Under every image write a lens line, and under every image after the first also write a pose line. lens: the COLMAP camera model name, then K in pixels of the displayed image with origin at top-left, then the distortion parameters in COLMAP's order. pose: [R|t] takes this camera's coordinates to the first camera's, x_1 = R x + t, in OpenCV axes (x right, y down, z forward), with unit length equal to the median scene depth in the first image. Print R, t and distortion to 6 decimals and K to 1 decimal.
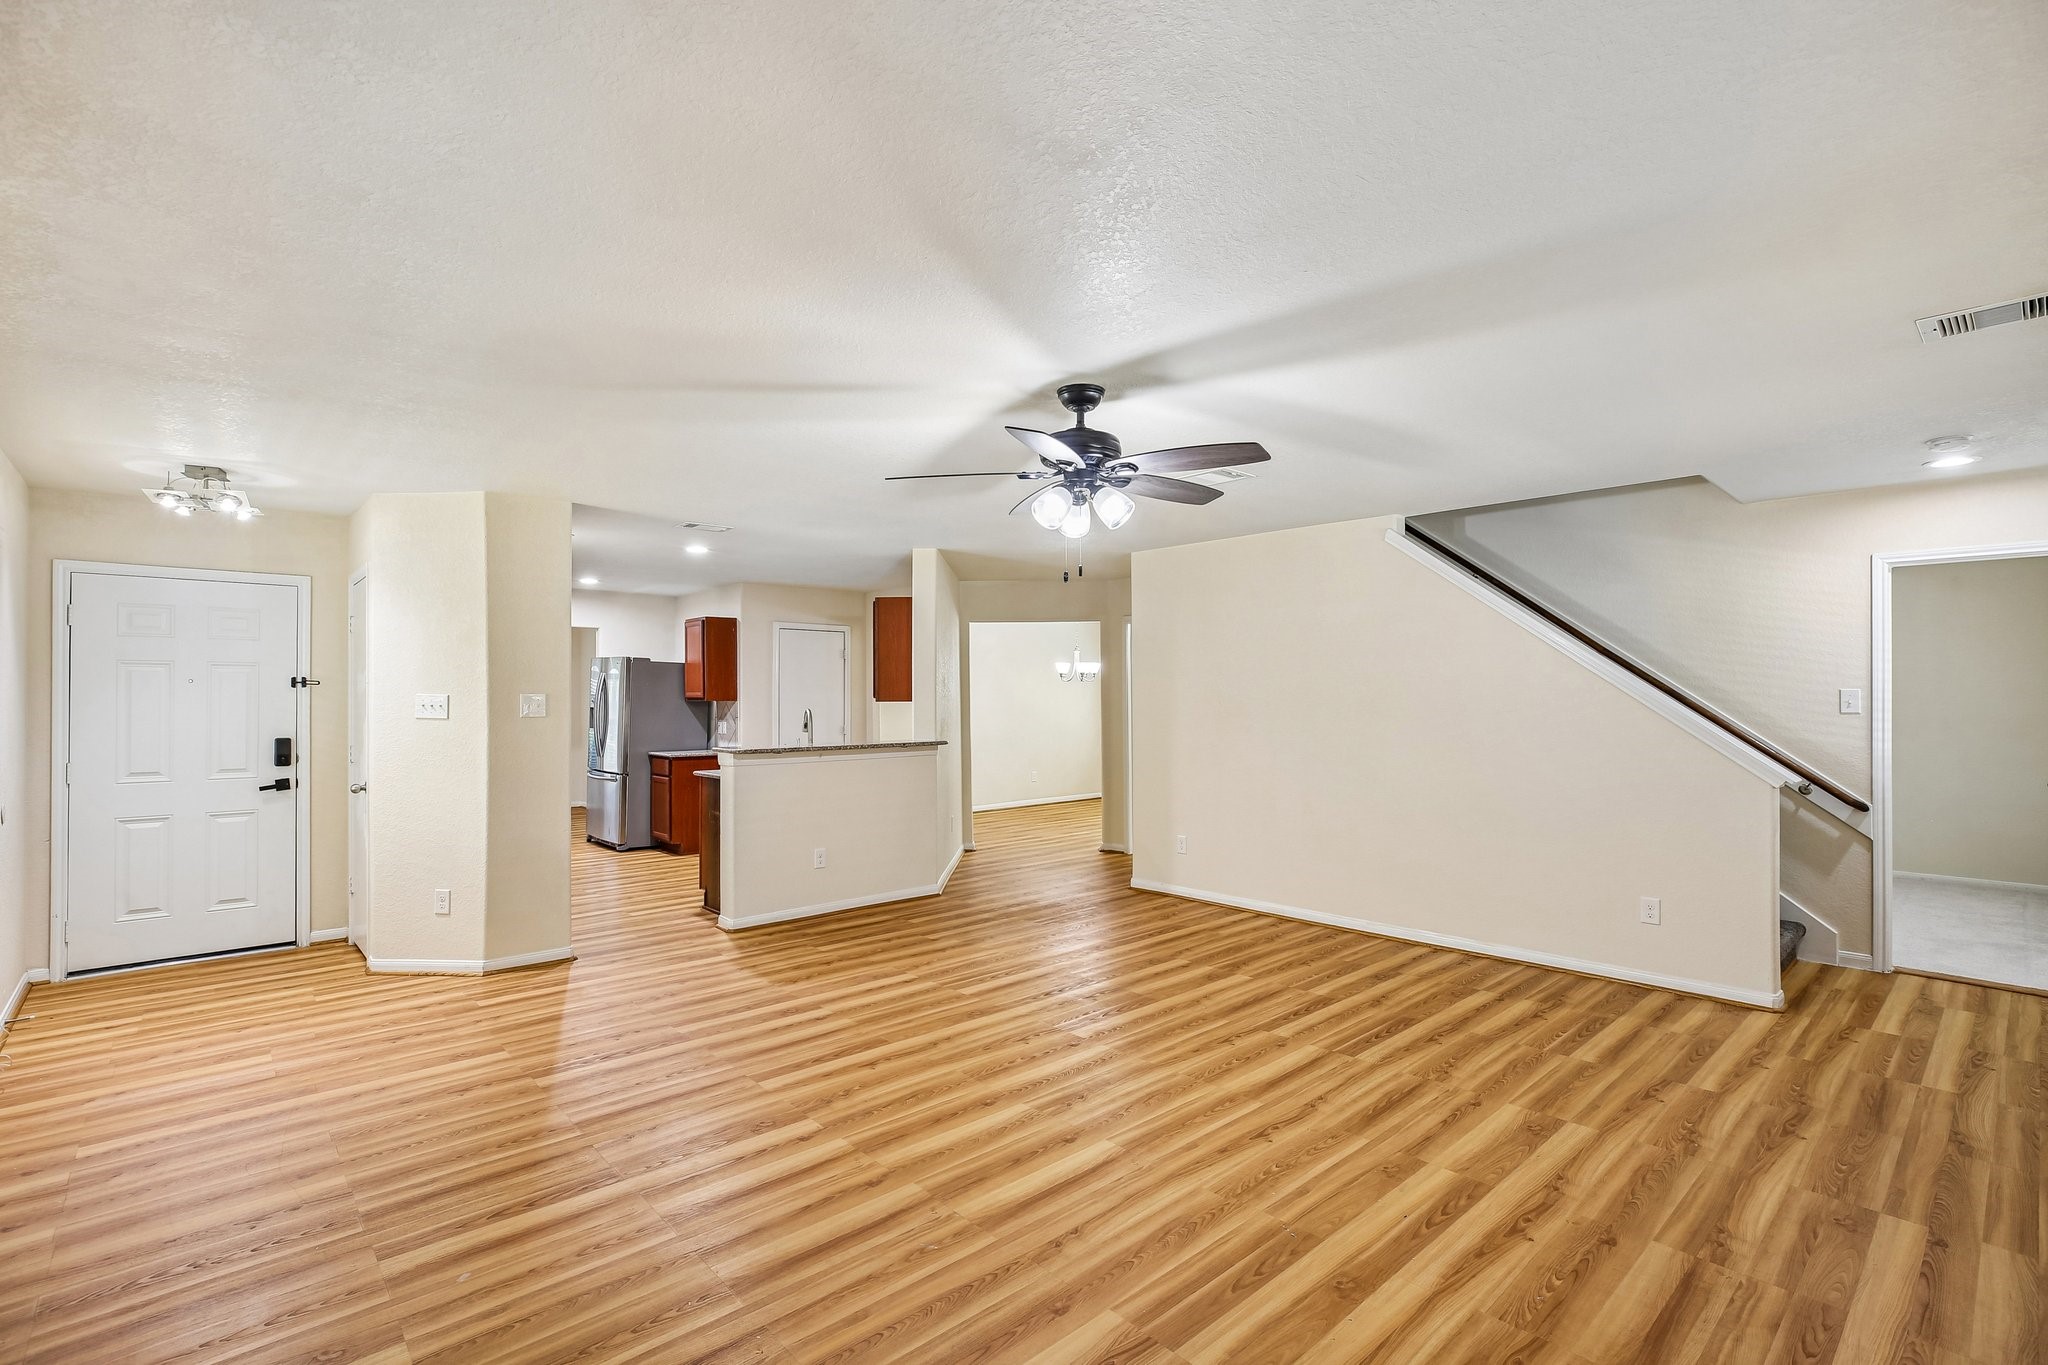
lens RADIAL K [[931.3, 0, 1017.7], [0, 931.3, 716.2], [0, 0, 1]] dist [-0.030350, 0.011694]
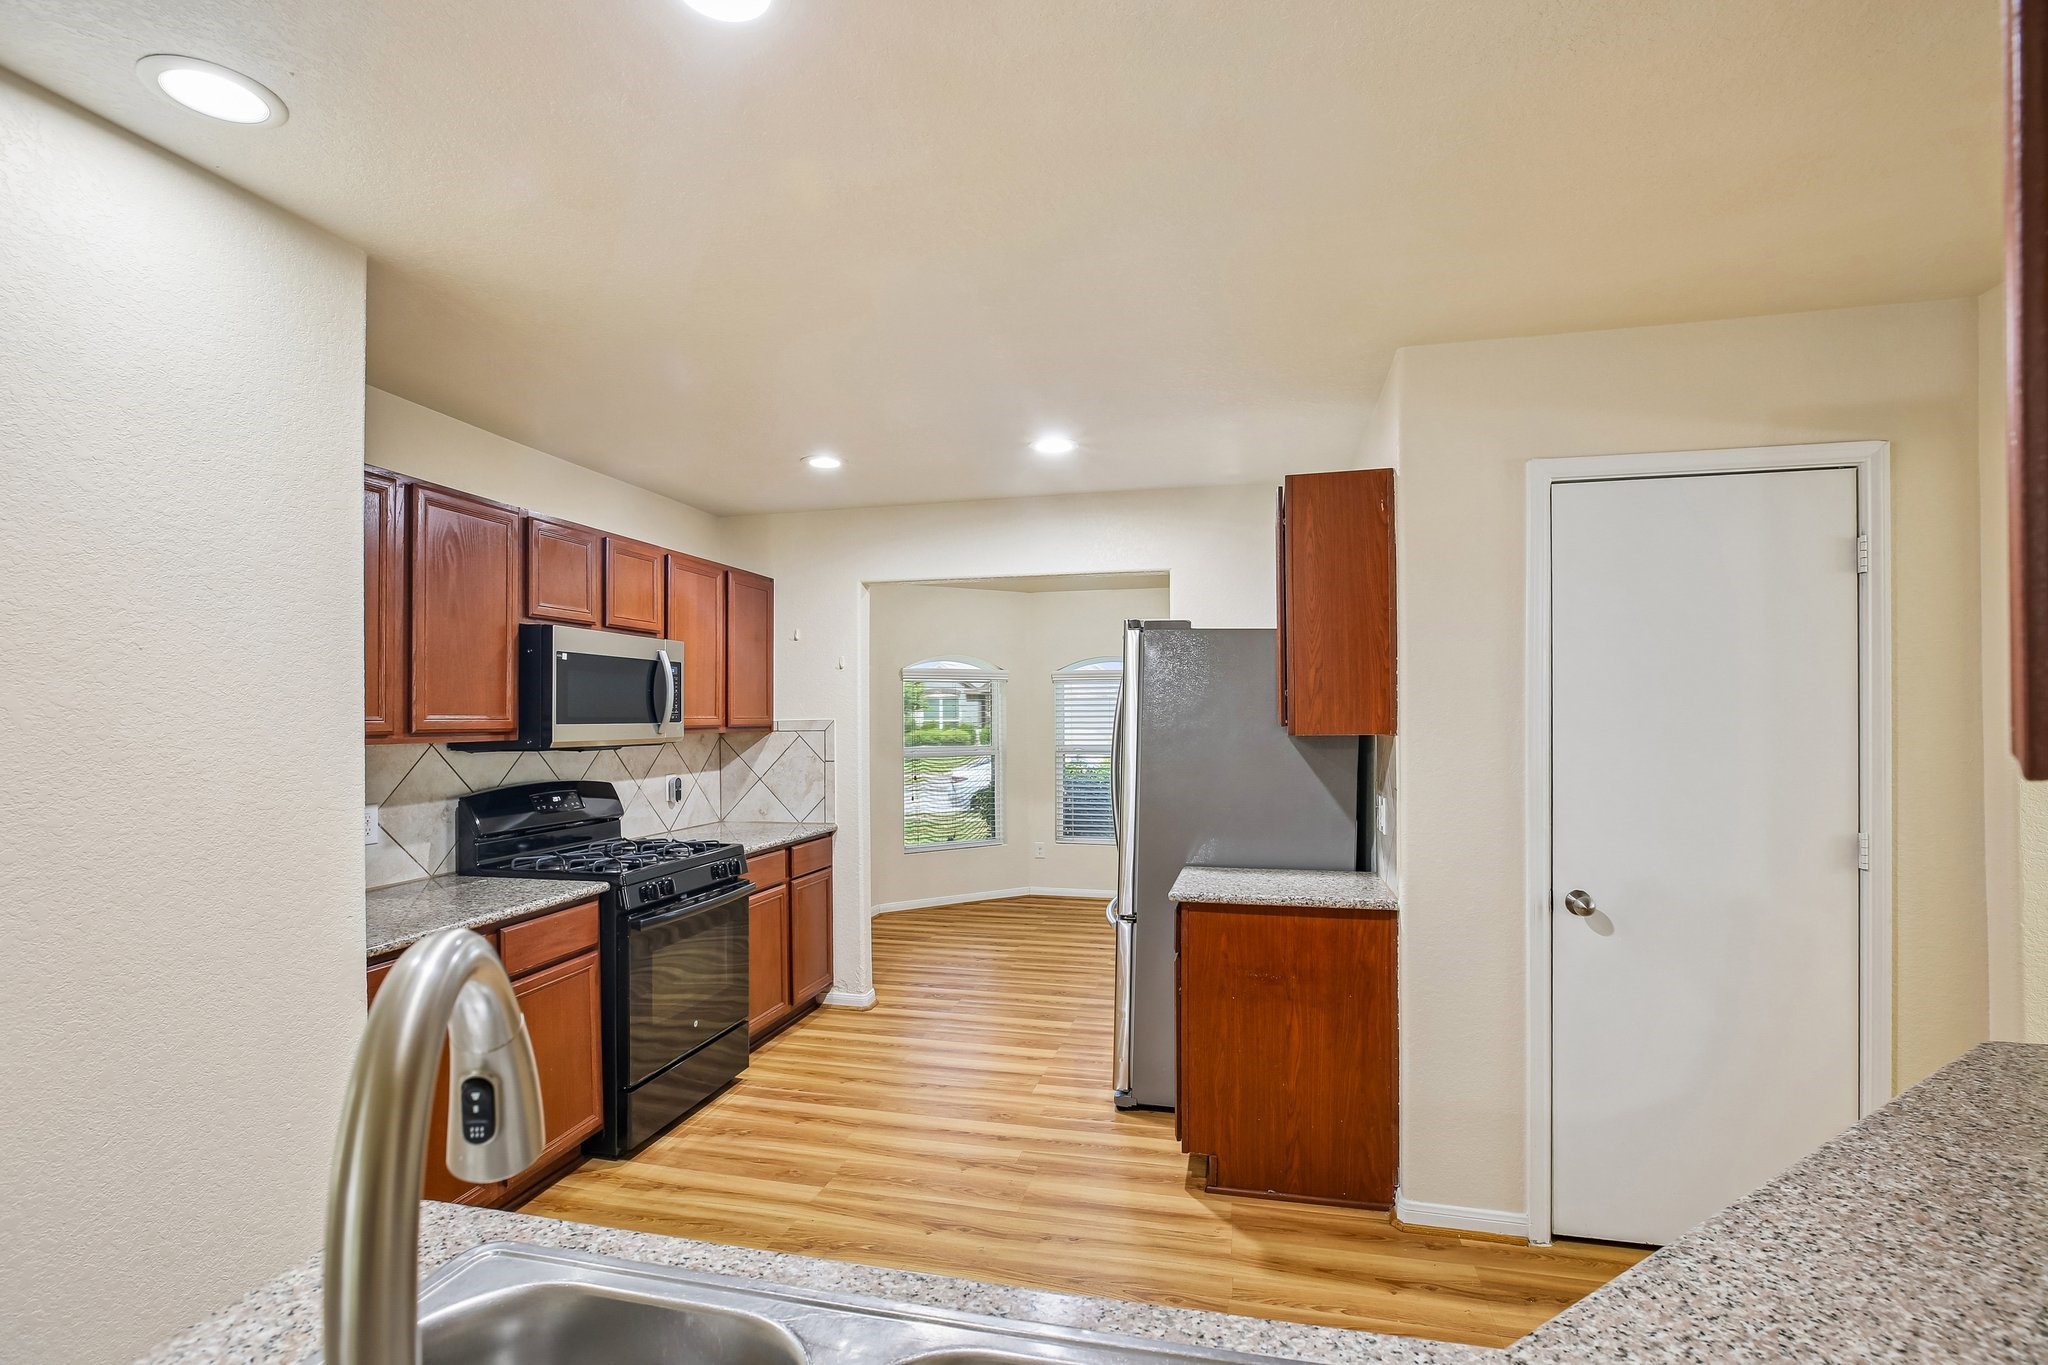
lens RADIAL K [[931.3, 0, 1017.7], [0, 931.3, 716.2], [0, 0, 1]] dist [-0.030350, 0.011694]
pose [[0.557150, -0.002742, -0.830407, -0.256540], [-0.013220, 0.999839, -0.012171, -0.038629], [0.830306, 0.017759, 0.557024, 1.602837]]
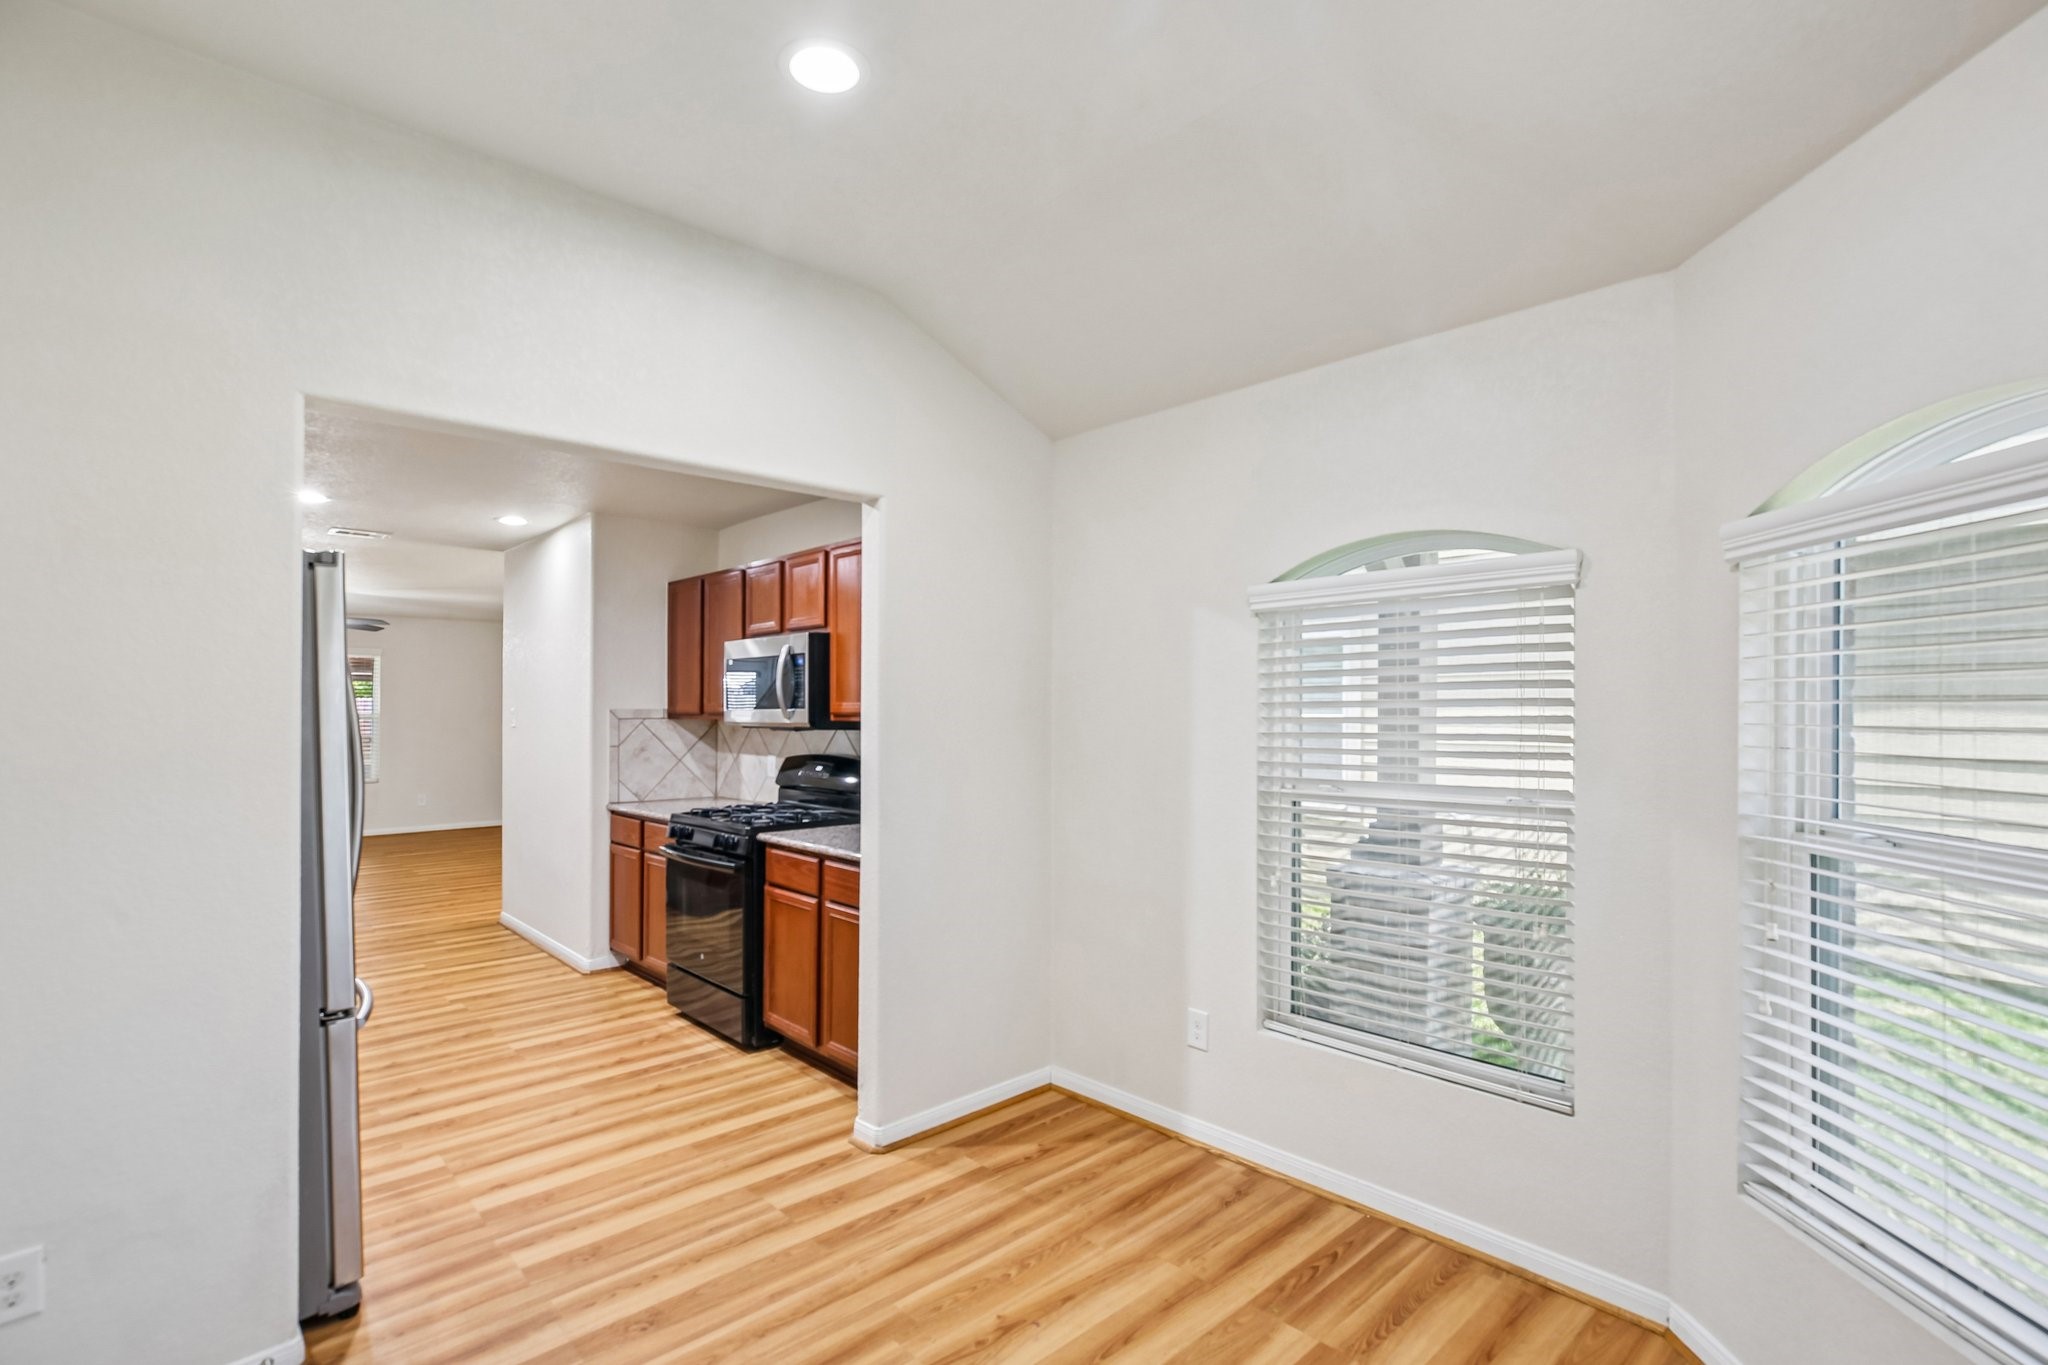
lens RADIAL K [[943.2, 0, 1026.0], [0, 943.2, 706.2], [0, 0, 1]] dist [-0.025987, 0.010003]
pose [[-0.999723, 0.000055, -0.023546, -1.469111], [-0.000207, 0.999938, 0.011145, -0.052507], [0.023545, 0.011147, -0.999661, 2.893283]]
